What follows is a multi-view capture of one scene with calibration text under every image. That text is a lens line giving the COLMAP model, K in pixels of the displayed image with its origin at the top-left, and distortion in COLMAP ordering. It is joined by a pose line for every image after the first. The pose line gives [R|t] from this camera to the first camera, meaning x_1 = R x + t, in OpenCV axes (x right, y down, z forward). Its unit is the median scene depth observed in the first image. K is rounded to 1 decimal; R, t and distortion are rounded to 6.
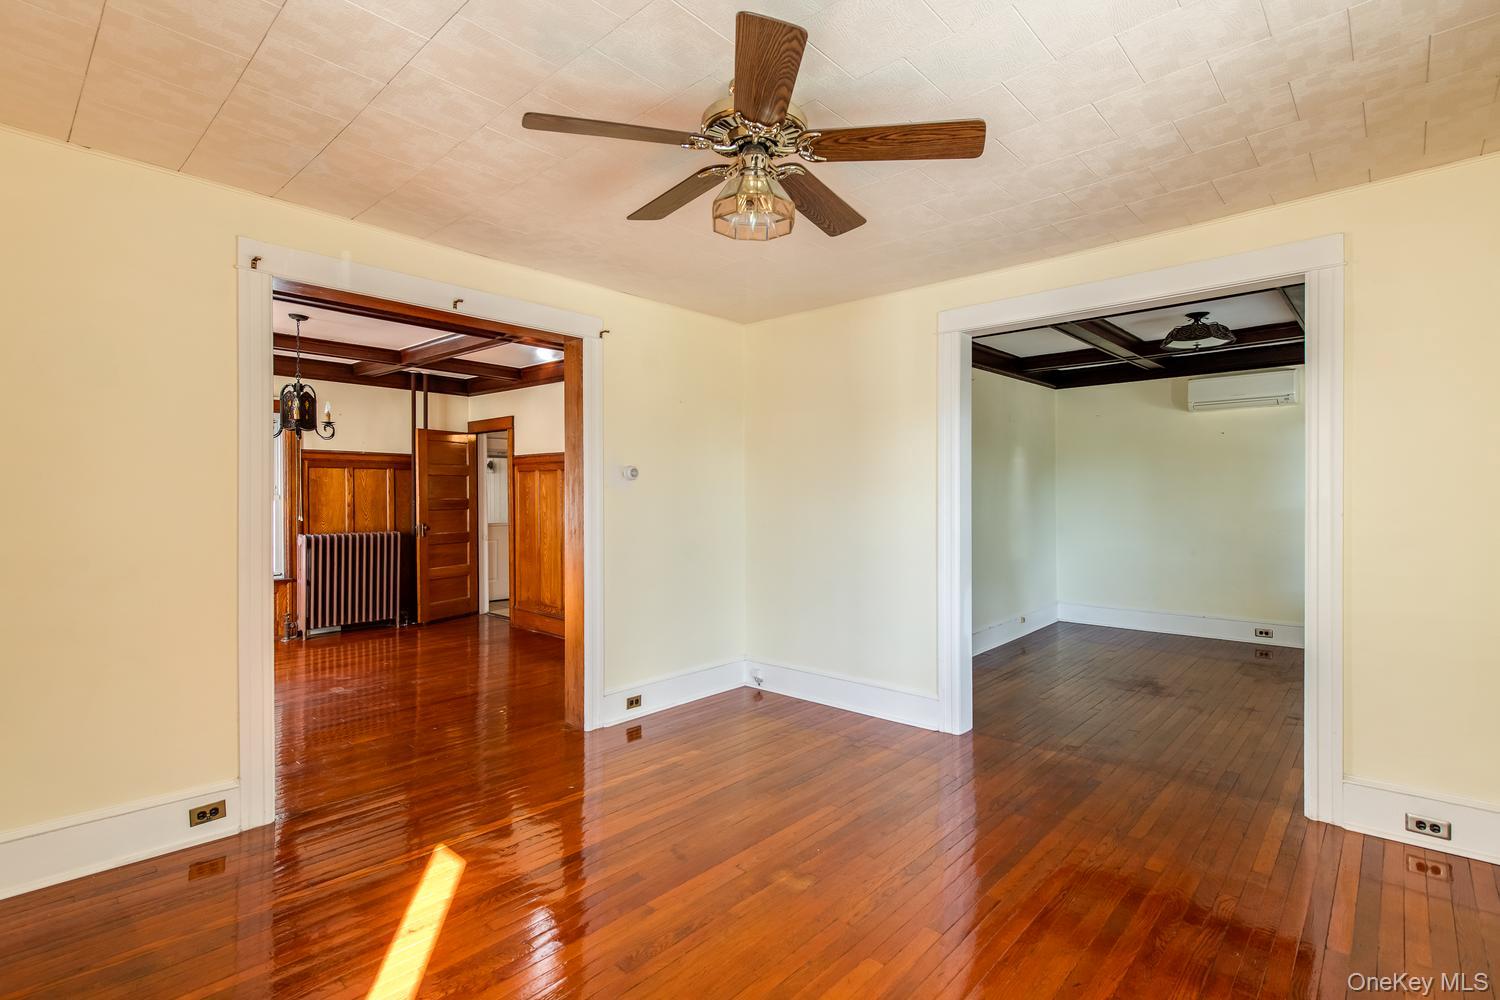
lens RADIAL K [[716.4, 0, 742.0], [0, 716.4, 497.9], [0, 0, 1]] dist [0.020780, 0.000525]
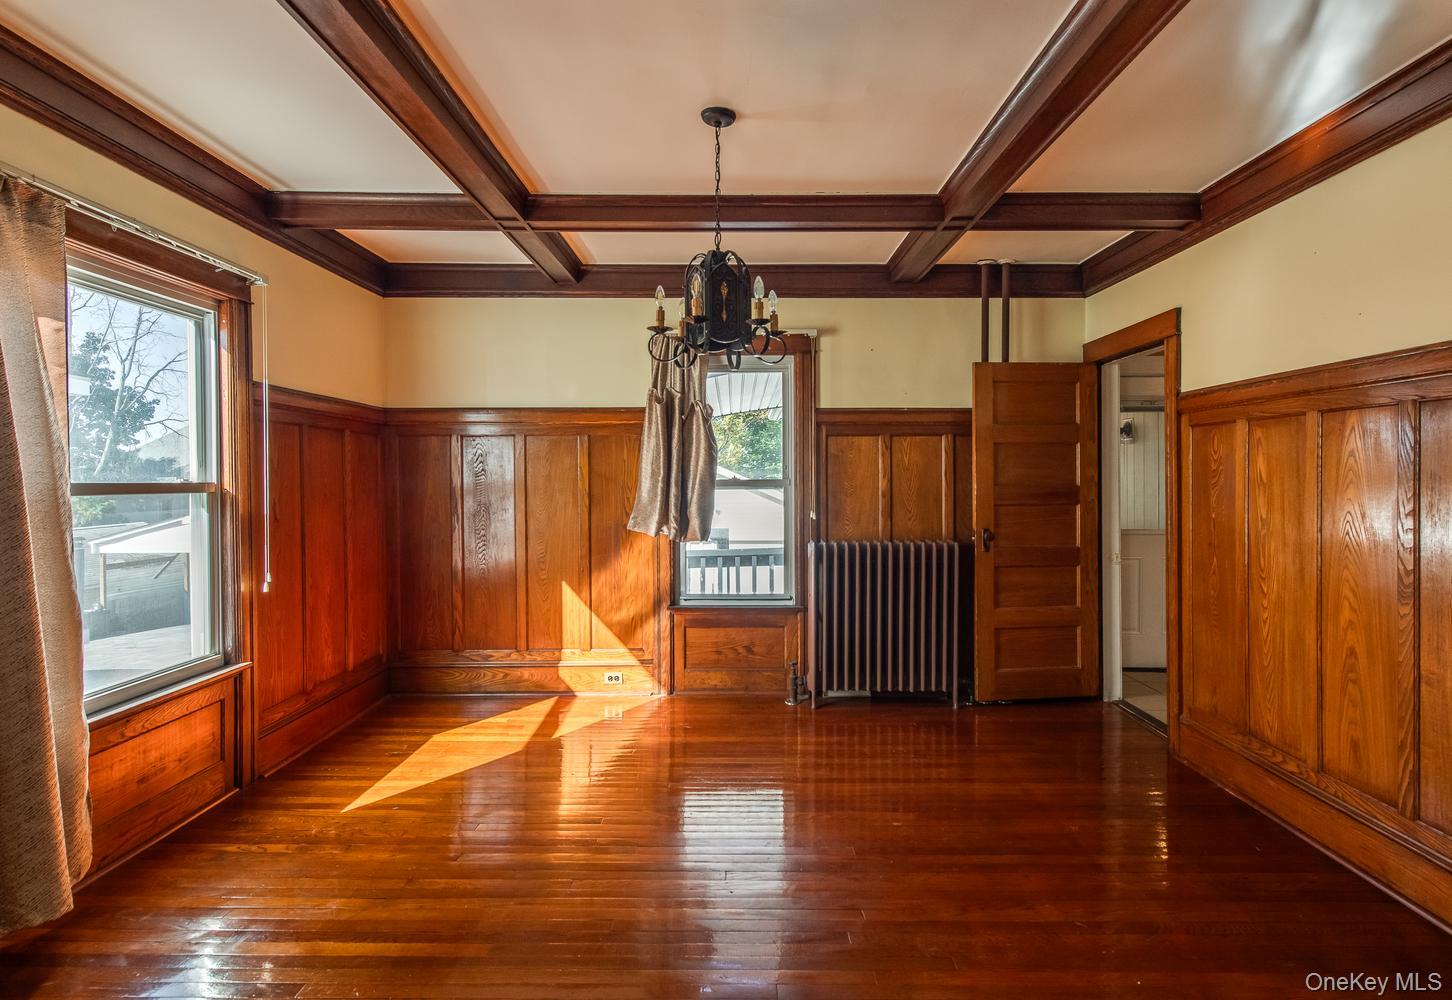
lens RADIAL K [[735.7, 0, 732.7], [0, 735.7, 487.6], [0, 0, 1]] dist [-0.001268, -0.001064]
pose [[0.674433, 0.005233, -0.738317, -0.163456], [-0.002821, 0.999986, 0.004511, 0.001034], [0.738330, -0.000960, 0.674439, 0.470677]]
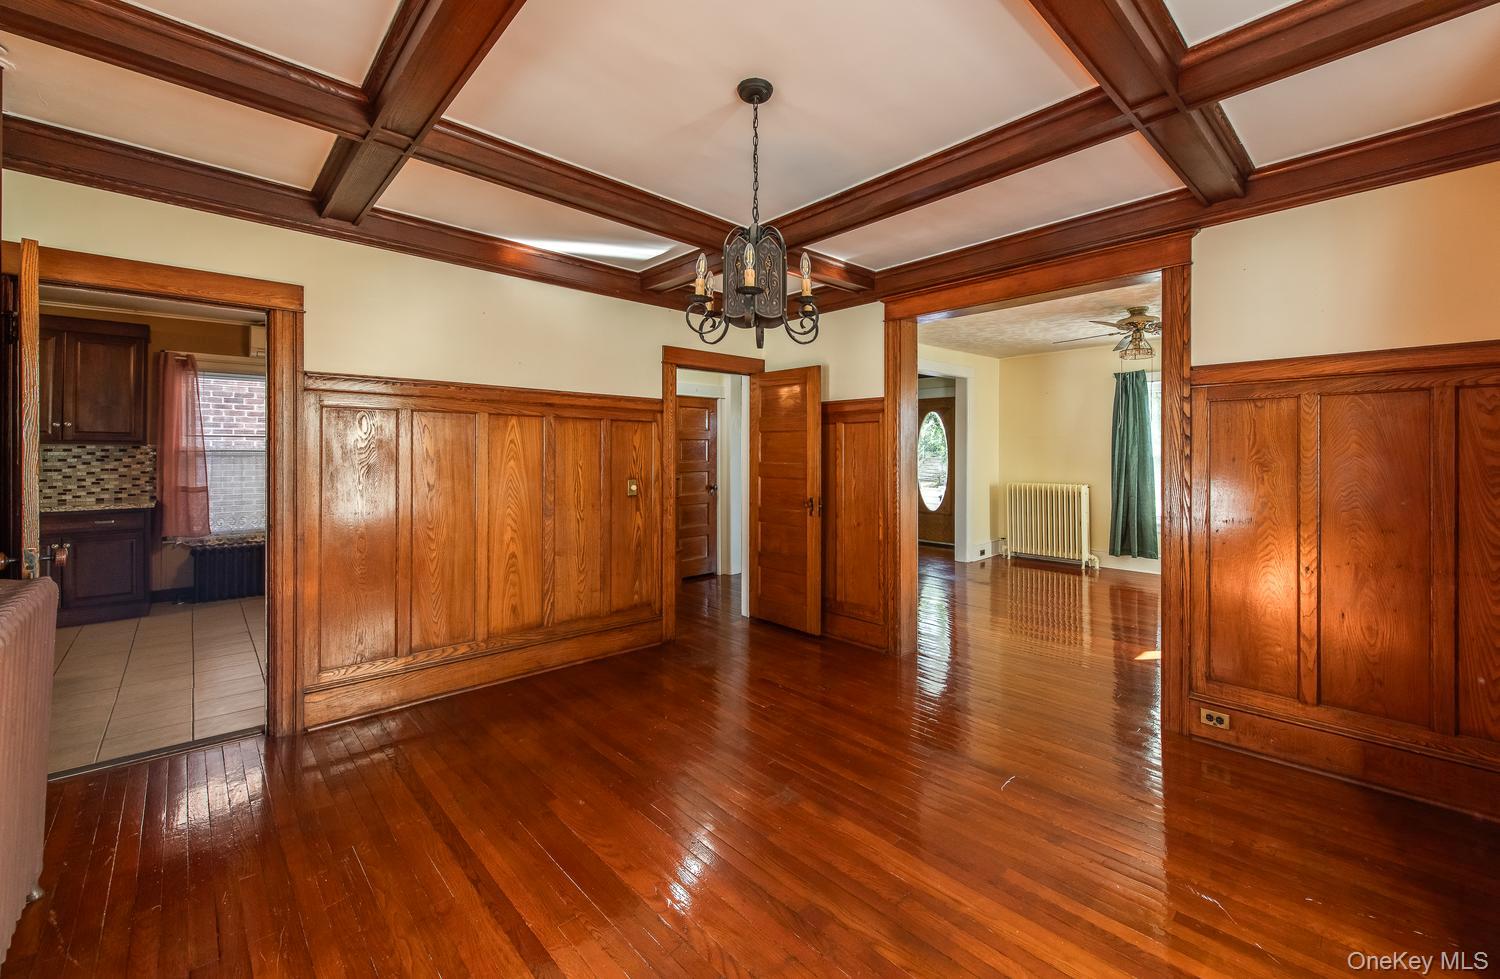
lens RADIAL K [[601.4, 0, 788.9], [0, 601.4, 451.3], [0, 0, 1]] dist [-0.008467, 0.000137]
pose [[0.034189, 0.001291, 0.999415, -0.710407], [0.002918, 0.999995, -0.001391, -0.004849], [-0.999411, 0.002964, 0.034185, 0.677185]]
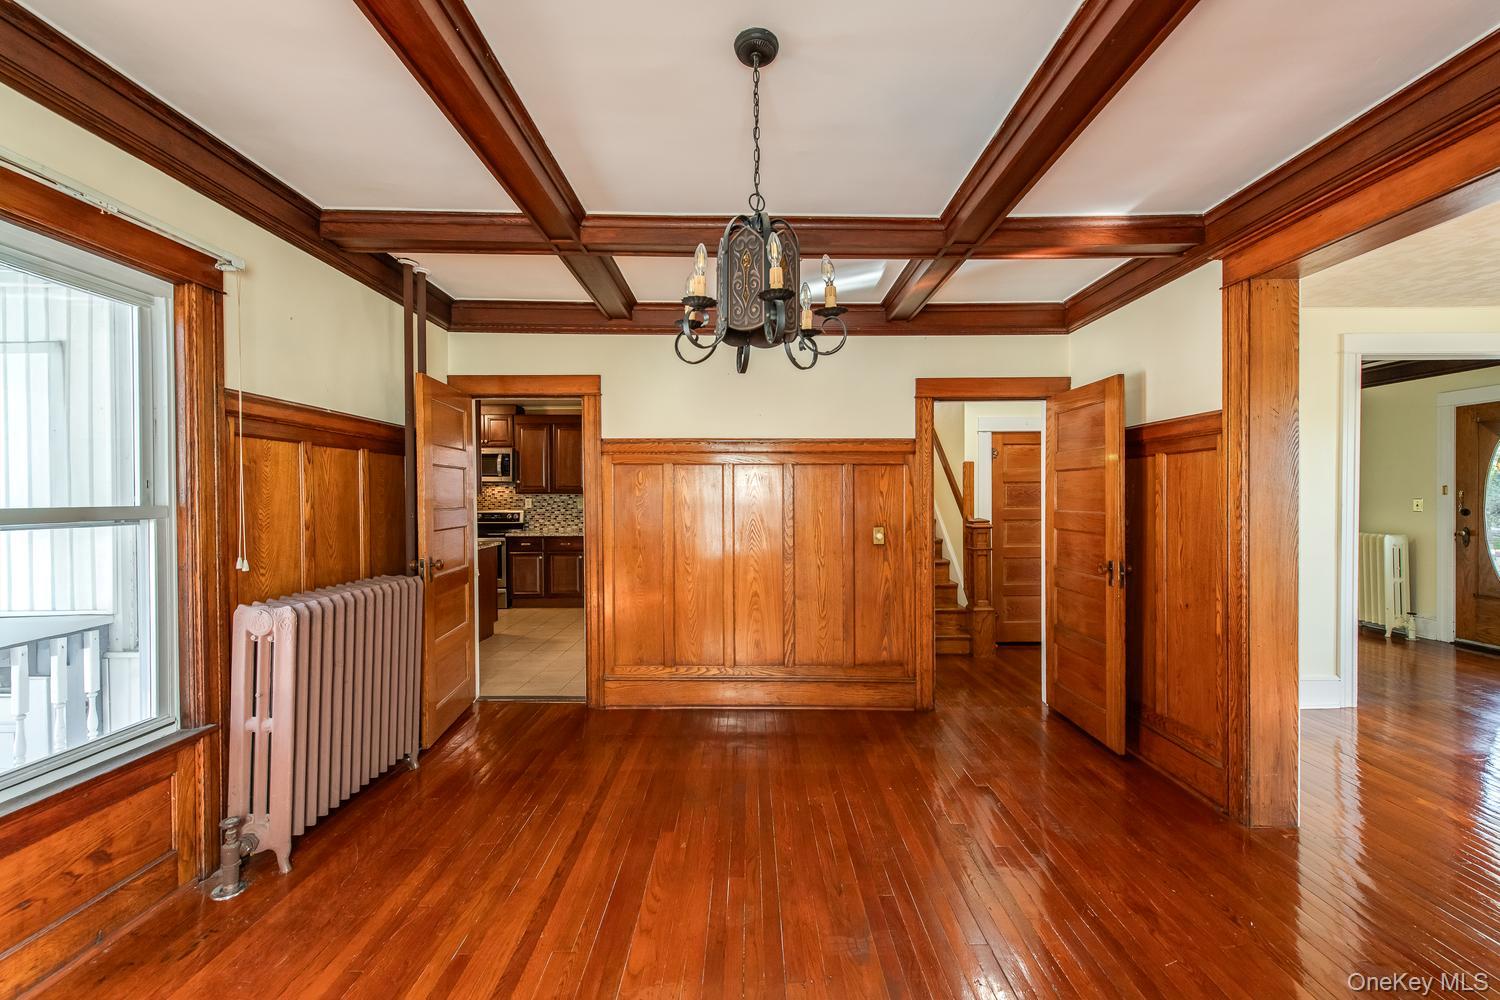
lens RADIAL K [[578.2, 0, 747.3], [0, 578.2, 502.4], [0, 0, 1]] dist [-0.011869, -0.000725]
pose [[0.732271, -0.007991, 0.680966, -0.578769], [0.006485, 0.999968, 0.004761, -0.004518], [-0.680982, 0.000930, 0.732300, 0.548898]]
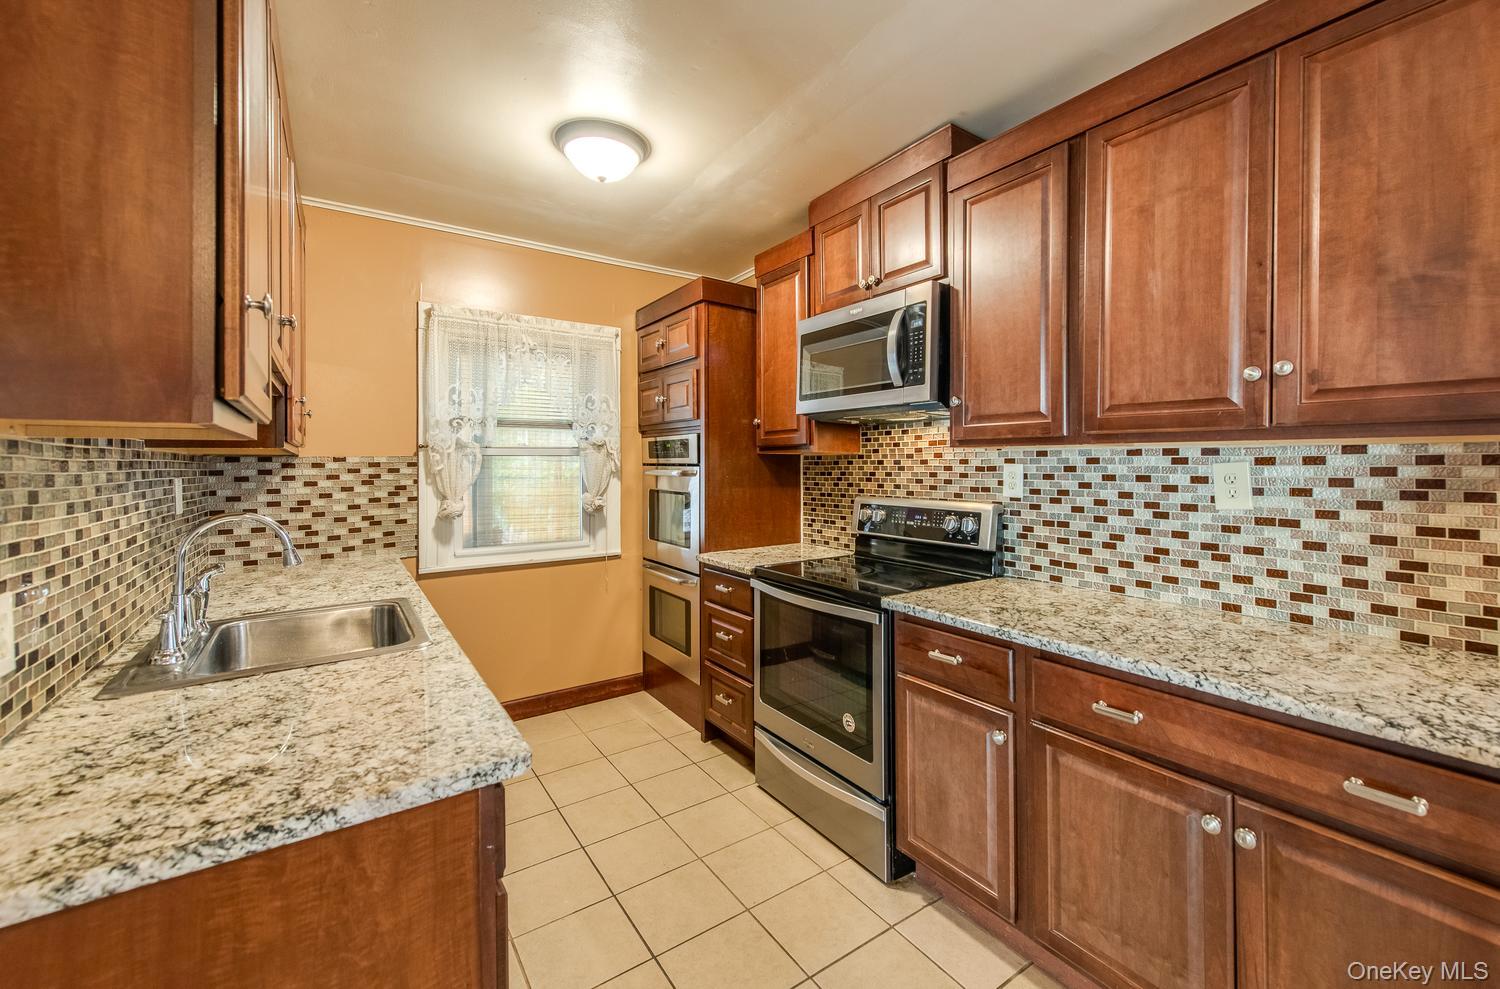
lens RADIAL K [[617.5, 0, 775.5], [0, 617.5, 464.0], [0, 0, 1]] dist [0.009354, -0.003606]
pose [[0.978406, -0.001437, -0.206686, -0.200521], [-0.000213, 0.999968, -0.007964, -0.006445], [0.206690, 0.007836, 0.978375, 1.269636]]
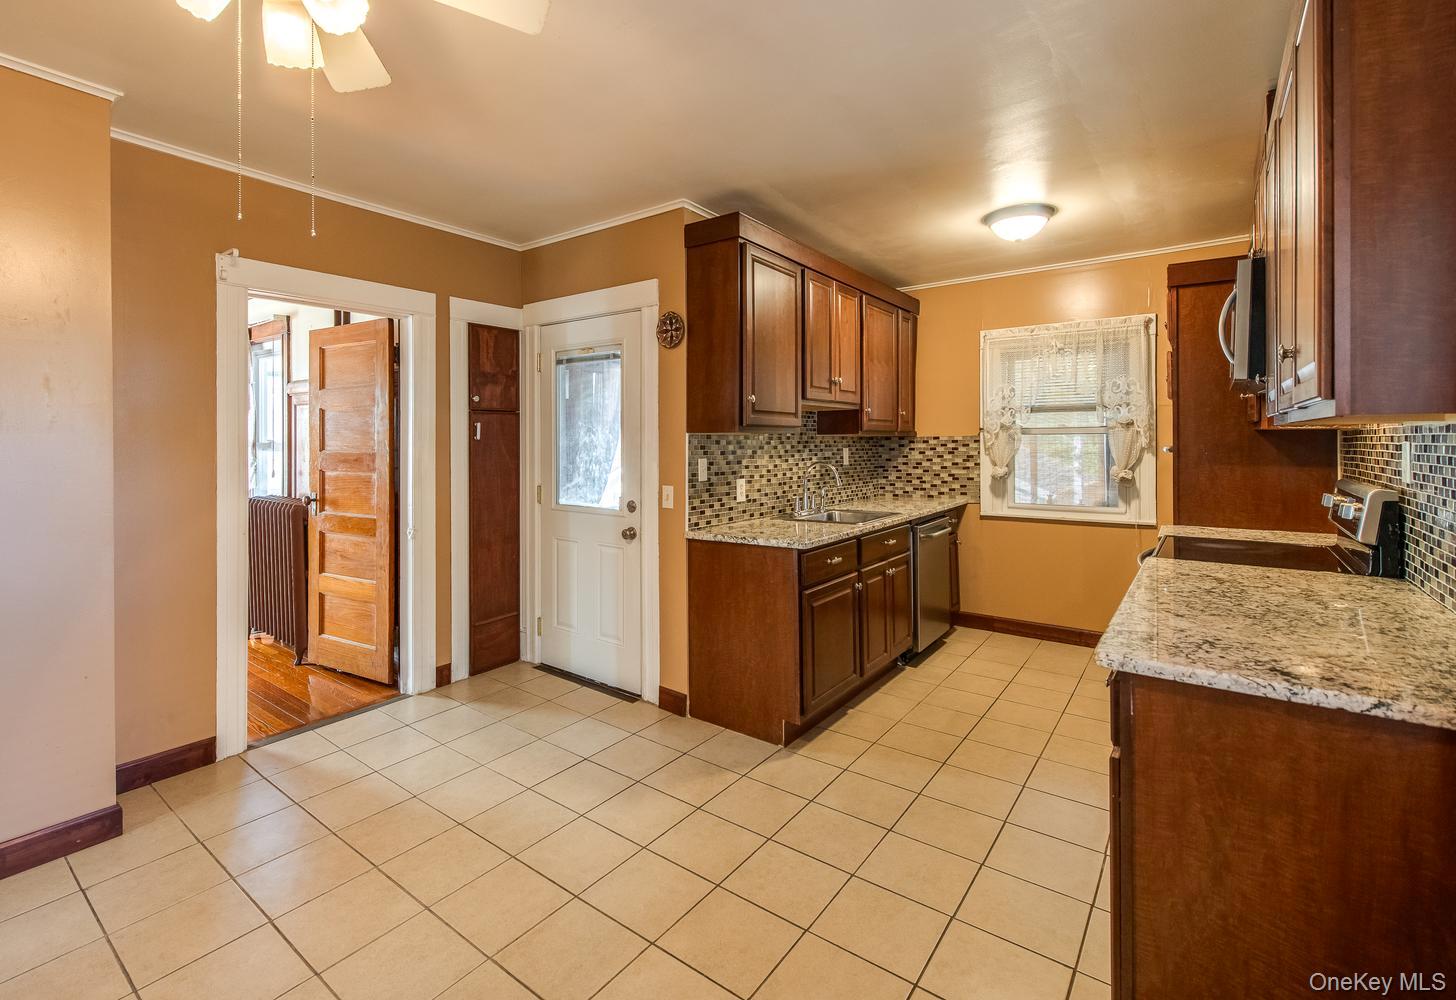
lens RADIAL K [[654.1, 0, 682.1], [0, 654.1, 440.7], [0, 0, 1]] dist [0.009399, -0.003175]
pose [[0.079026, -0.000433, -0.996872, 0.110840], [-0.003764, 0.999993, -0.000732, -0.008246], [0.996865, 0.003810, 0.079023, 1.280891]]
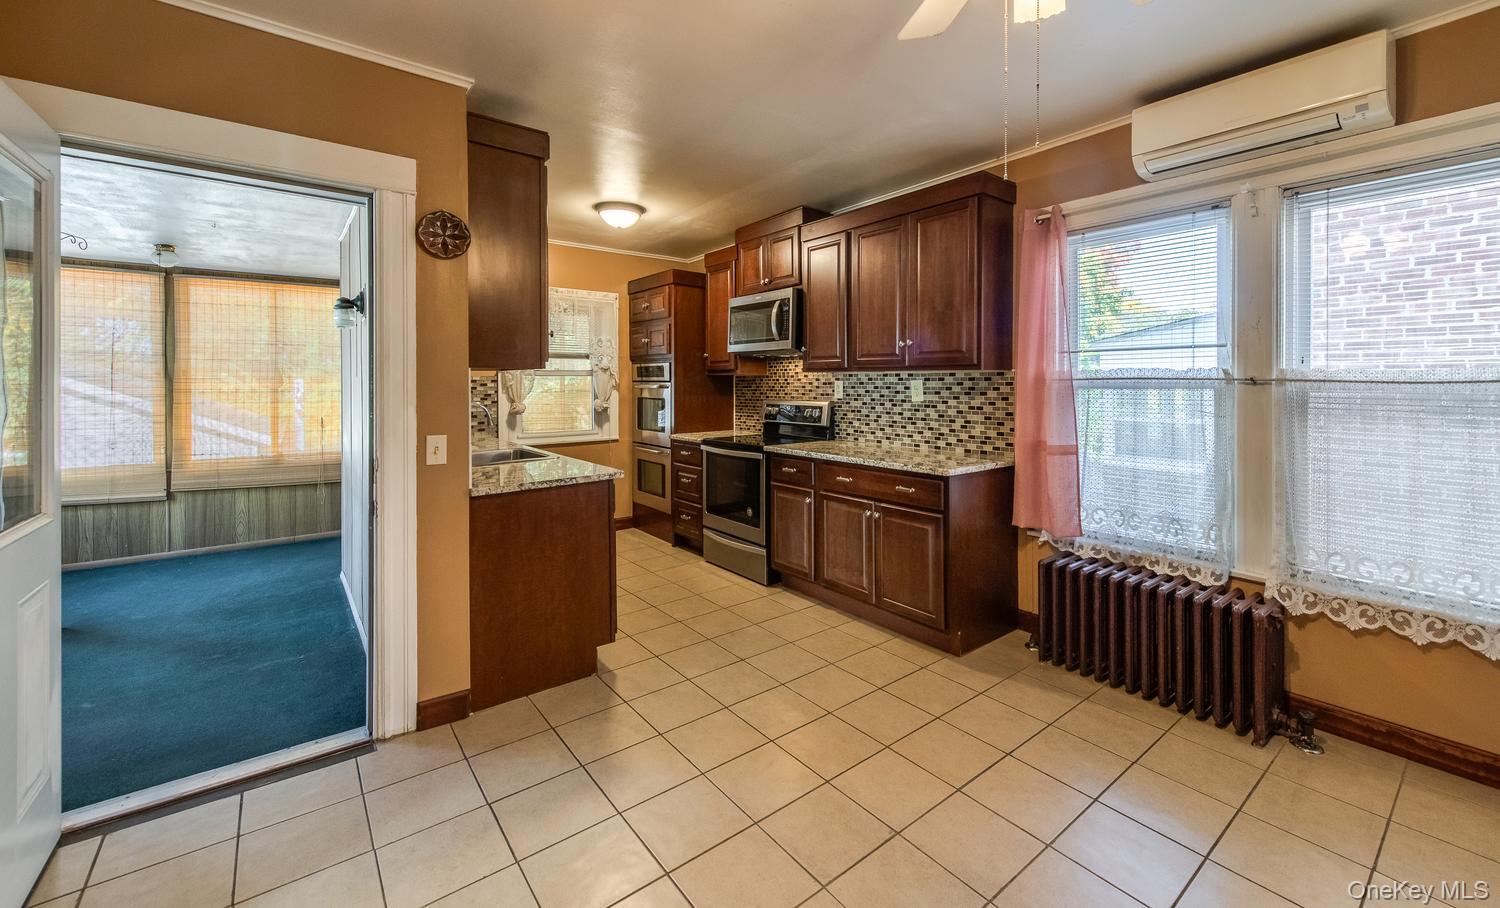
lens RADIAL K [[603.8, 0, 775.2], [0, 603.8, 384.5], [0, 0, 1]] dist [0.004543, -0.000917]
pose [[0.989757, -0.000560, -0.142764, -0.122068], [0.000010, 0.999993, -0.003853, -0.003113], [0.142765, 0.003812, 0.989749, 1.005568]]
